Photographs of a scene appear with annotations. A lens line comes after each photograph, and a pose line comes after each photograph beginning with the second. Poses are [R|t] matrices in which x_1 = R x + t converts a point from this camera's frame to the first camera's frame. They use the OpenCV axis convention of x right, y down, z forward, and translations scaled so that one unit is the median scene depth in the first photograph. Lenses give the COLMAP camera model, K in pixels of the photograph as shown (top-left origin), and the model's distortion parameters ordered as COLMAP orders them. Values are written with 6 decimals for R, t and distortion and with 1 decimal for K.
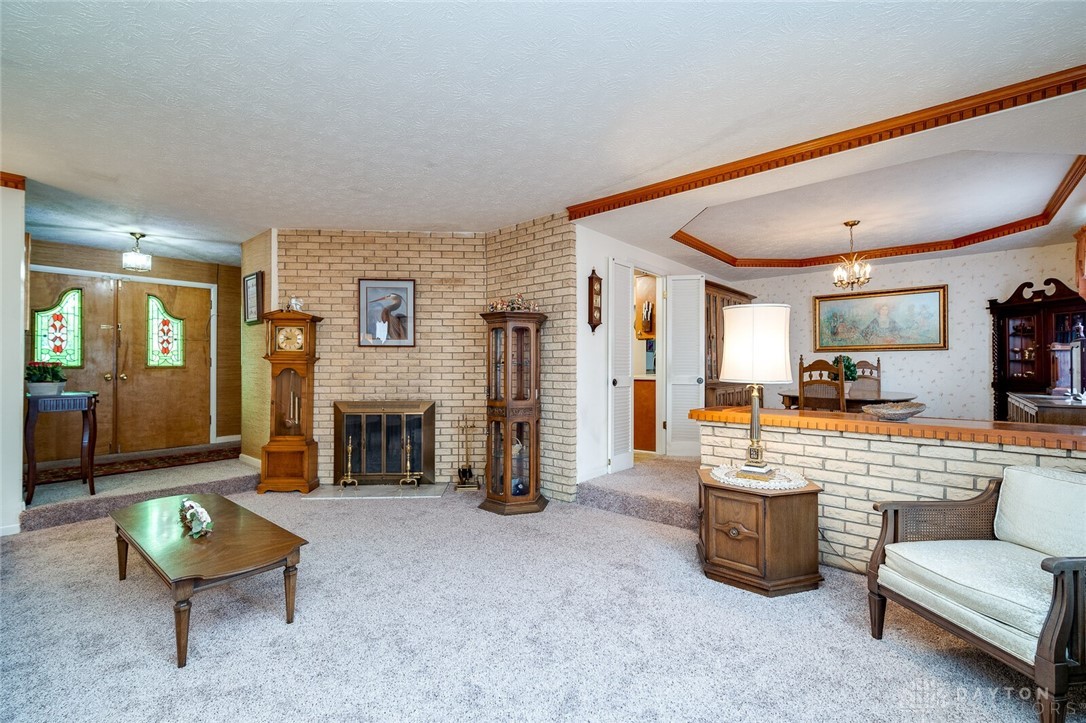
lens RADIAL K [[475.5, 0, 545.3], [0, 475.5, 359.6], [0, 0, 1]] dist [-0.000393, 0.000056]
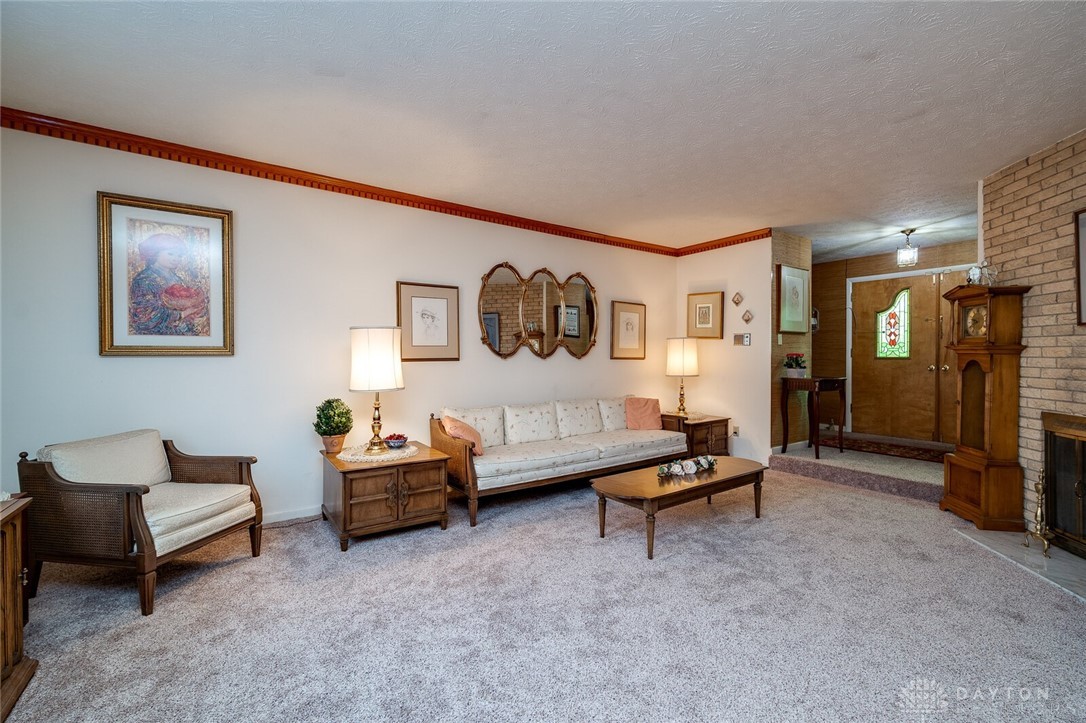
lens RADIAL K [[475.5, 0, 545.3], [0, 475.5, 359.6], [0, 0, 1]] dist [-0.000393, 0.000056]
pose [[-0.258399, 0.006411, -0.966017, 0.362439], [0.011715, 0.999925, 0.003502, 0.005894], [0.965967, -0.010412, -0.258454, 0.506663]]
